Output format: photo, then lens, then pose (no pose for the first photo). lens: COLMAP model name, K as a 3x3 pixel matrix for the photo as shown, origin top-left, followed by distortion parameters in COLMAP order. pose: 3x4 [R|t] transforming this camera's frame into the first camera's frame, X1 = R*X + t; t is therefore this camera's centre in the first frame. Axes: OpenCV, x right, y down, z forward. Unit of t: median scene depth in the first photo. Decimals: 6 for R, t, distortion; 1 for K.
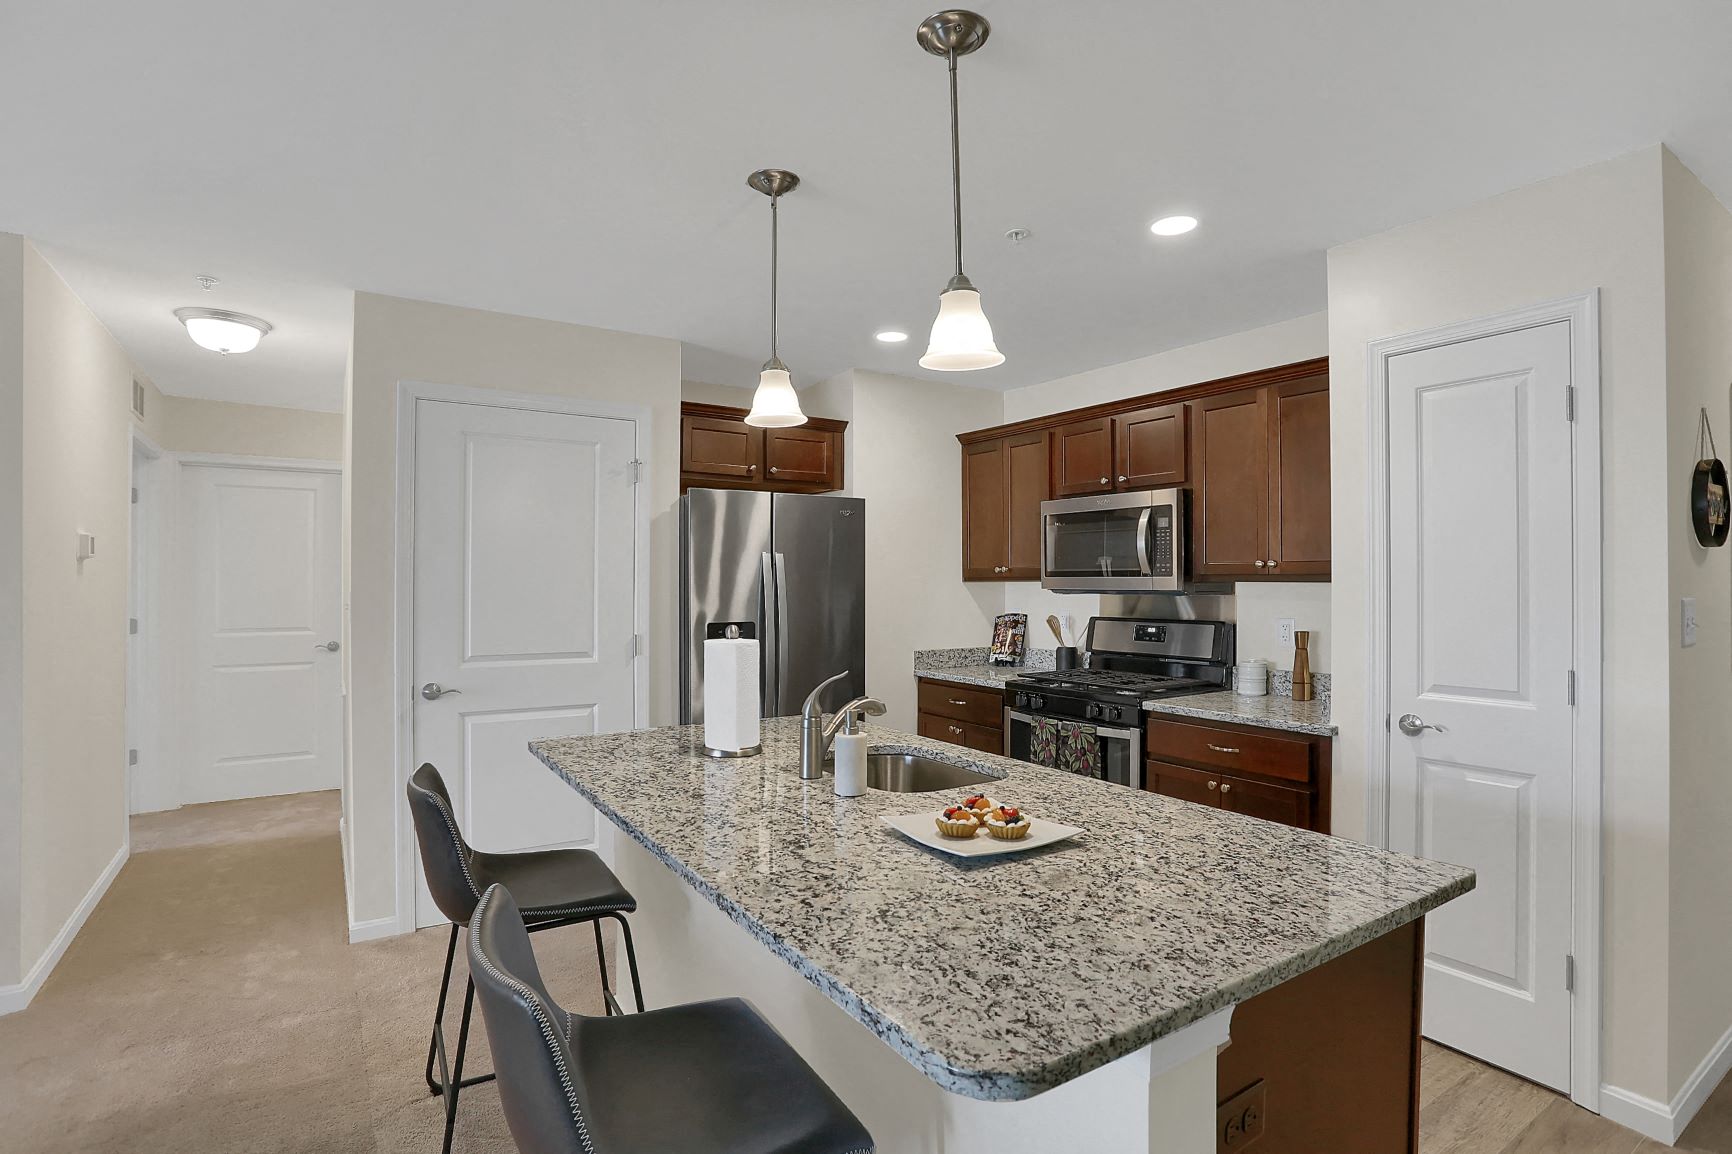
lens RADIAL K [[858.5, 0, 861.1], [0, 858.5, 574.5], [0, 0, 1]] dist [-0.053715, 0.012658]
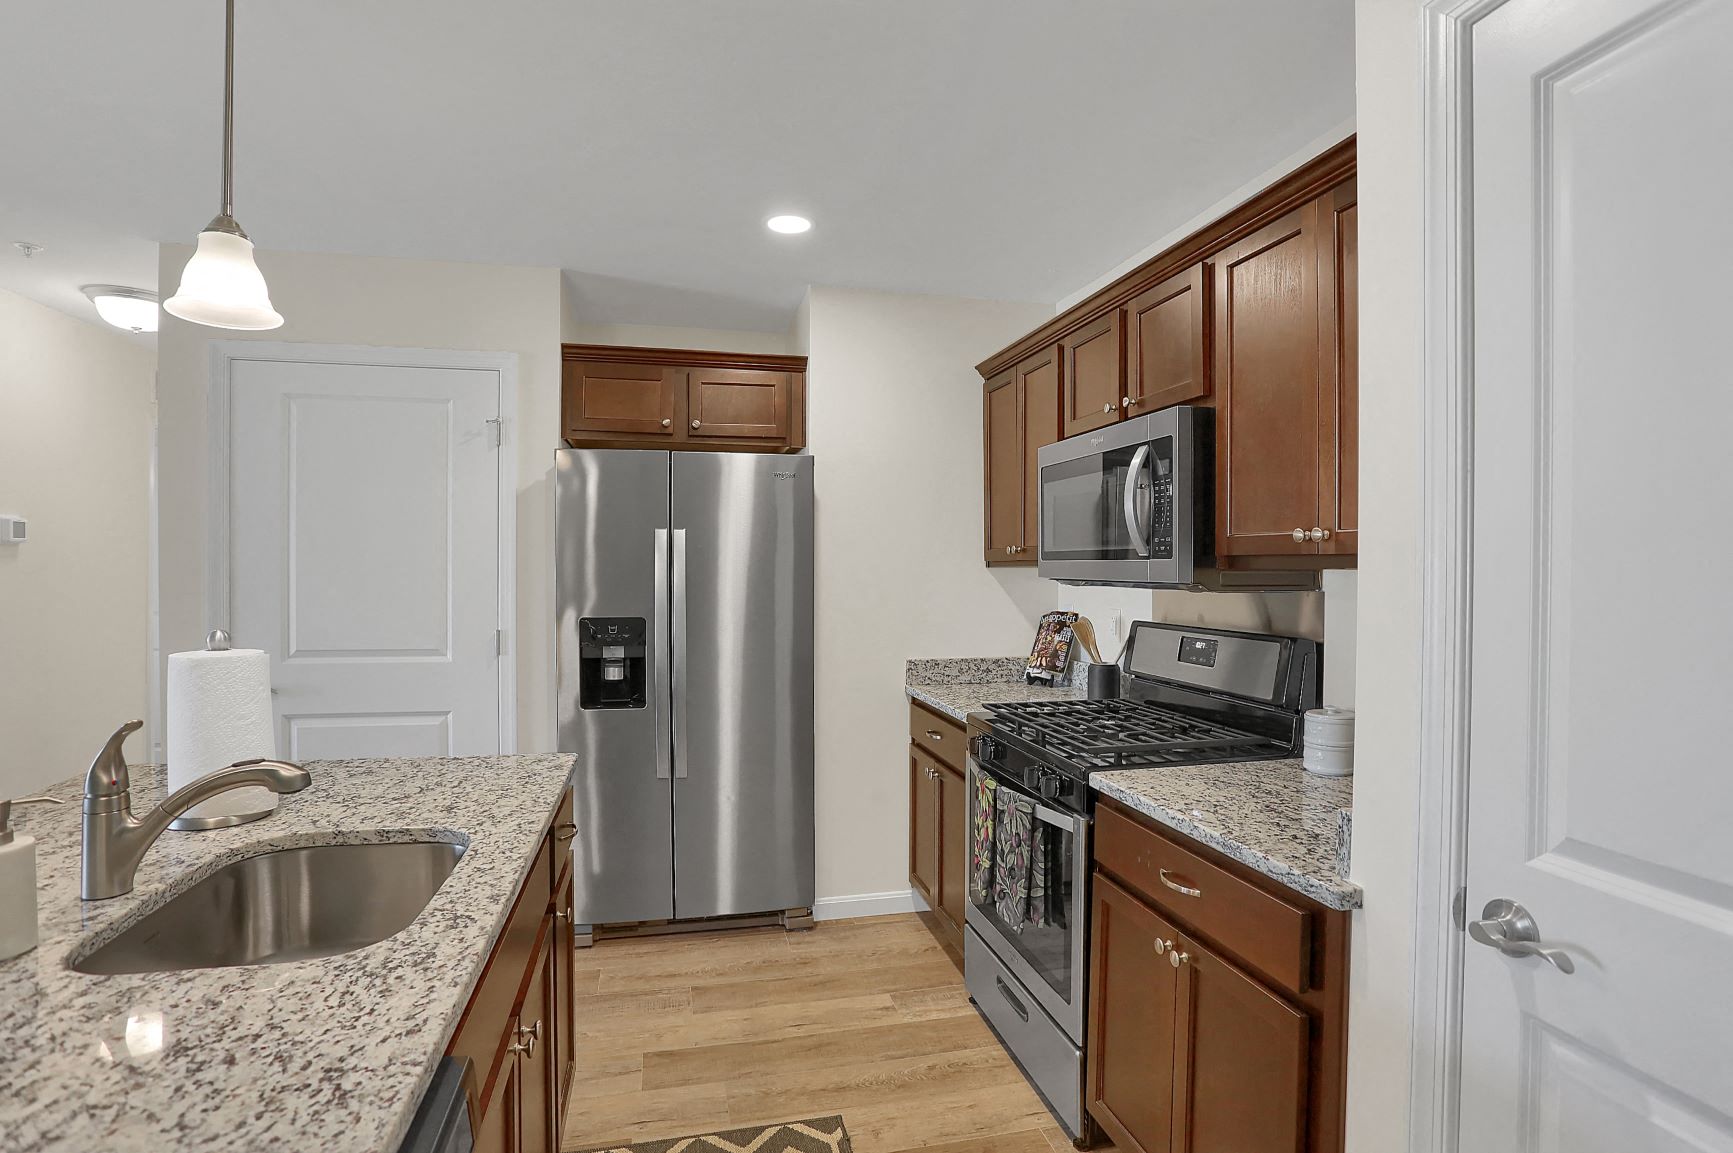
lens RADIAL K [[858.9, 0, 850.9], [0, 858.9, 575.5], [0, 0, 1]] dist [-0.053715, 0.012658]
pose [[0.939376, 0.006345, -0.342830, 0.340142], [0.000571, 0.999798, 0.020069, 0.001721], [0.342888, -0.019049, 0.939183, 0.358870]]
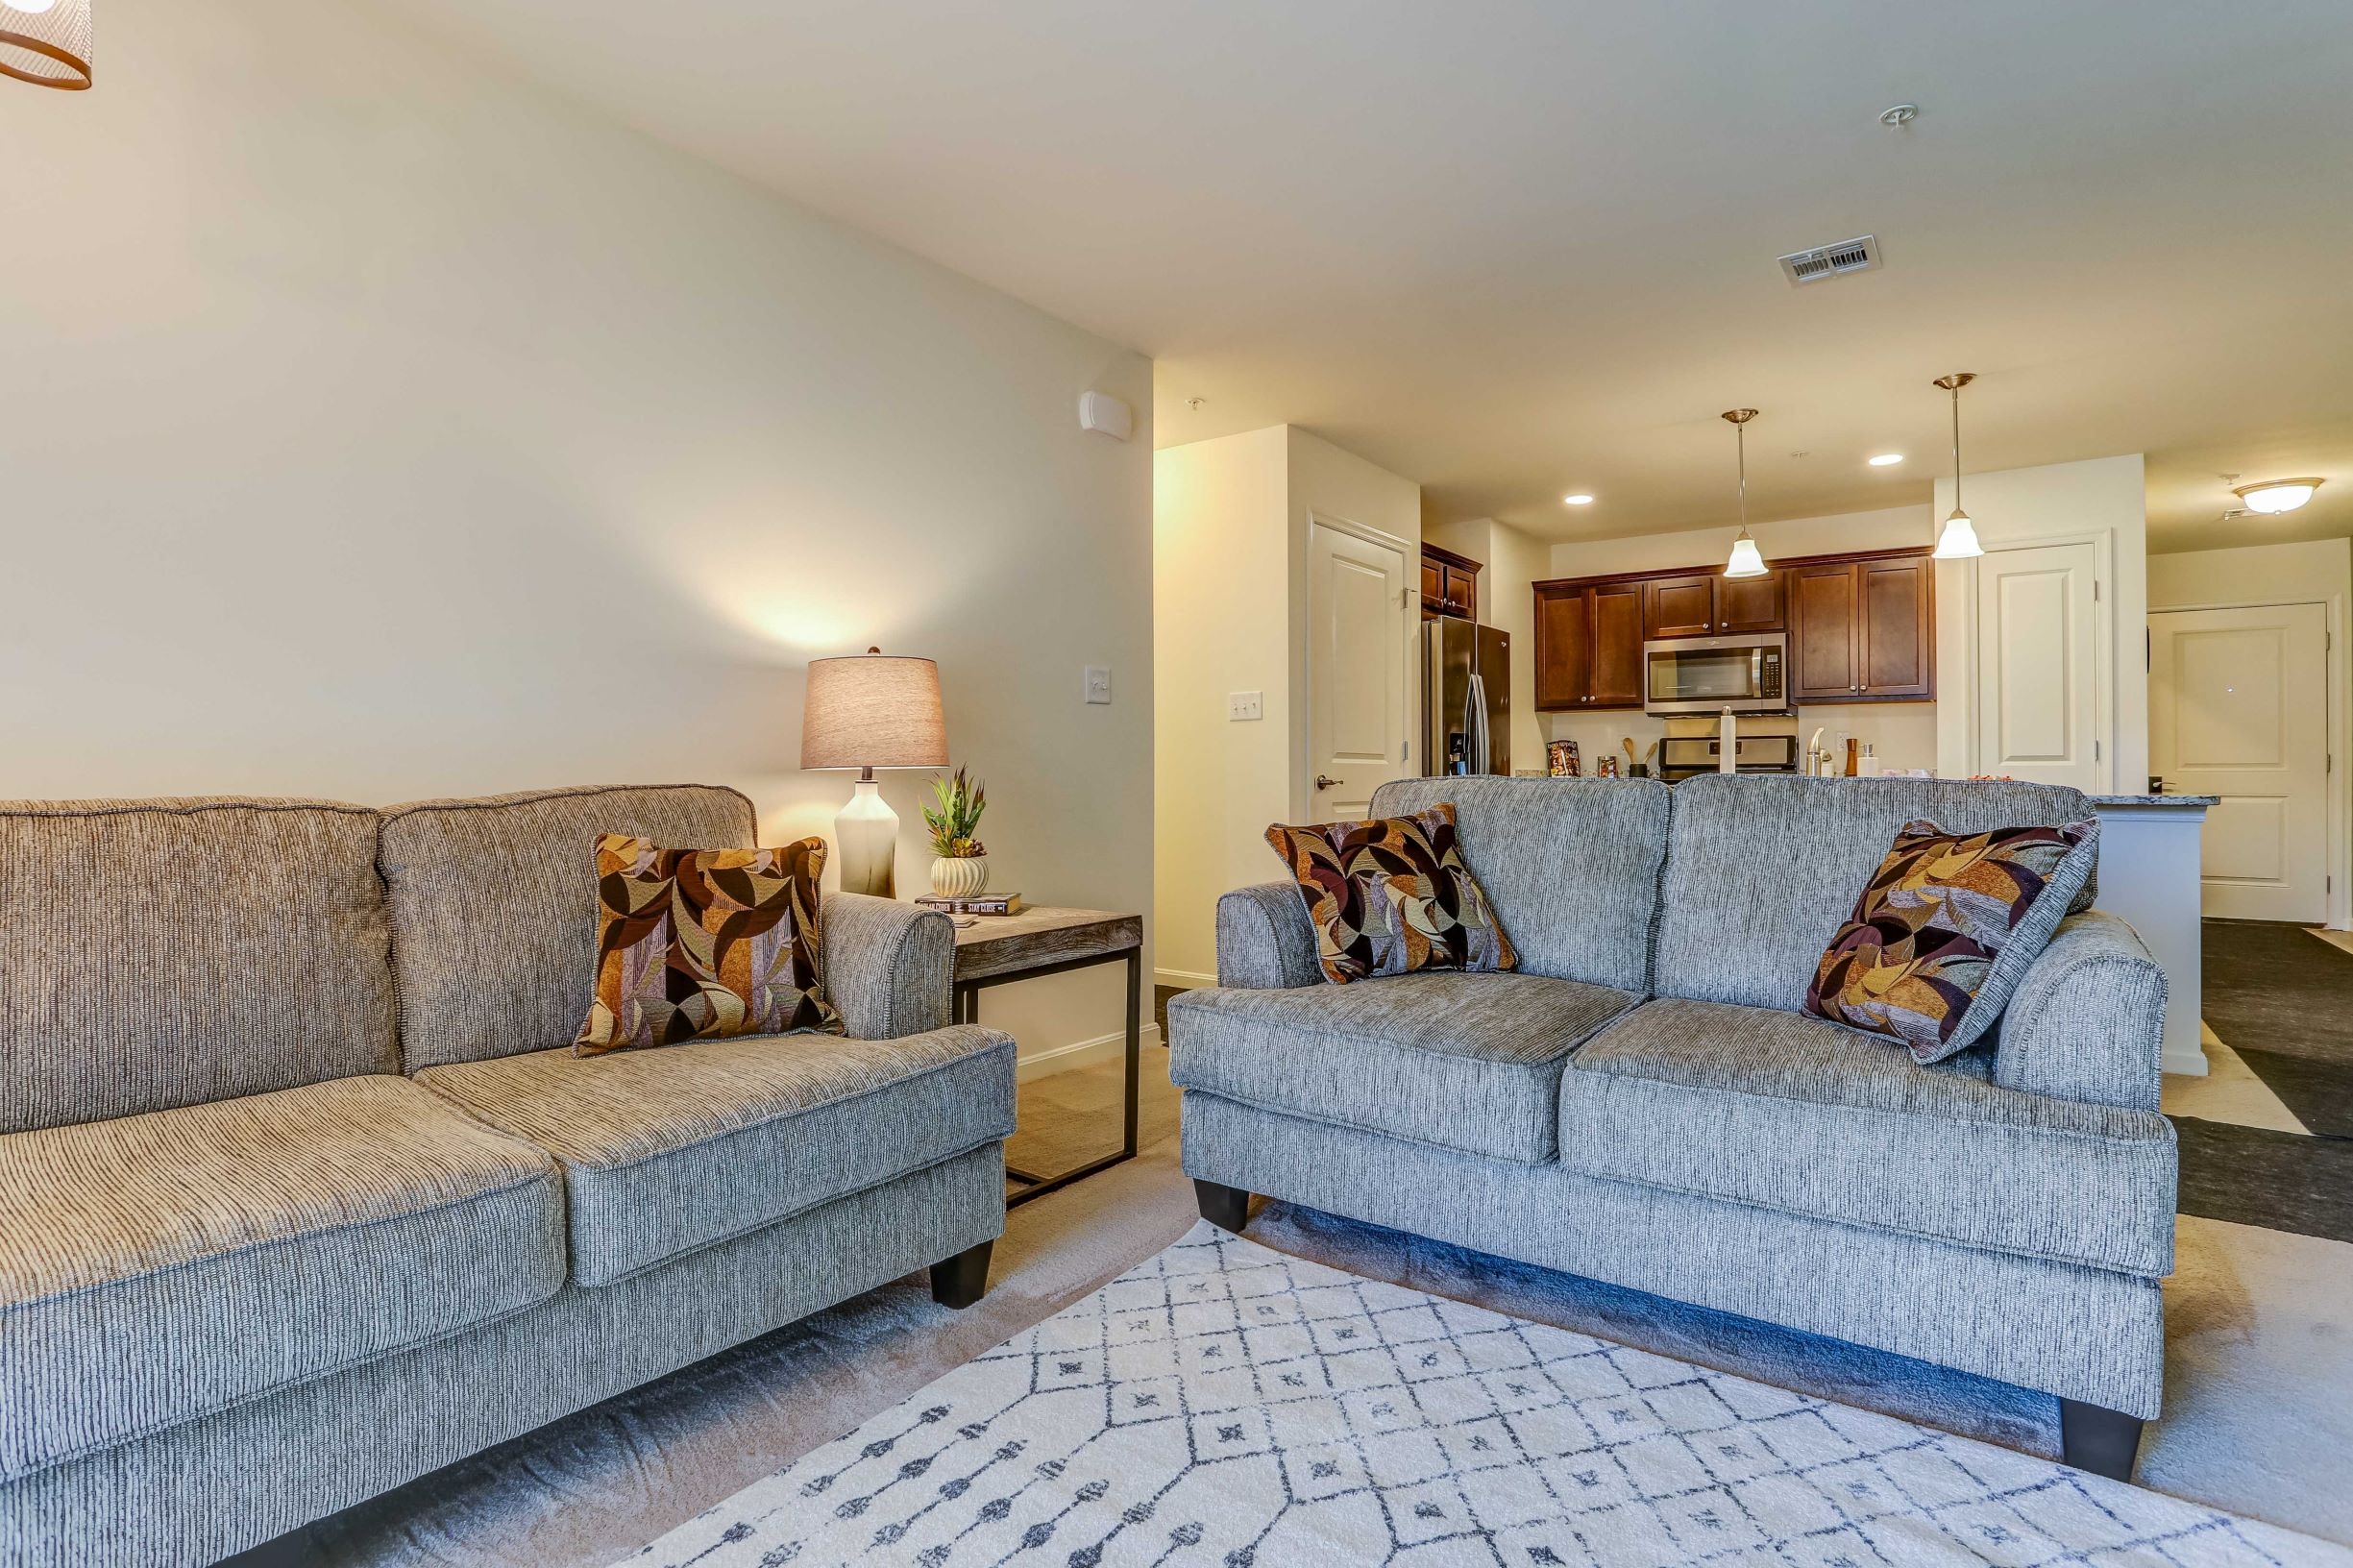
lens RADIAL K [[1166.2, 0, 1169.8], [0, 1166.2, 771.2], [0, 0, 1]] dist [-0.053715, 0.012658]
pose [[0.941600, -0.002466, 0.336724, -1.102505], [-0.000654, 0.999958, 0.009151, 0.095942], [-0.336732, -0.008836, 0.941559, -0.371073]]
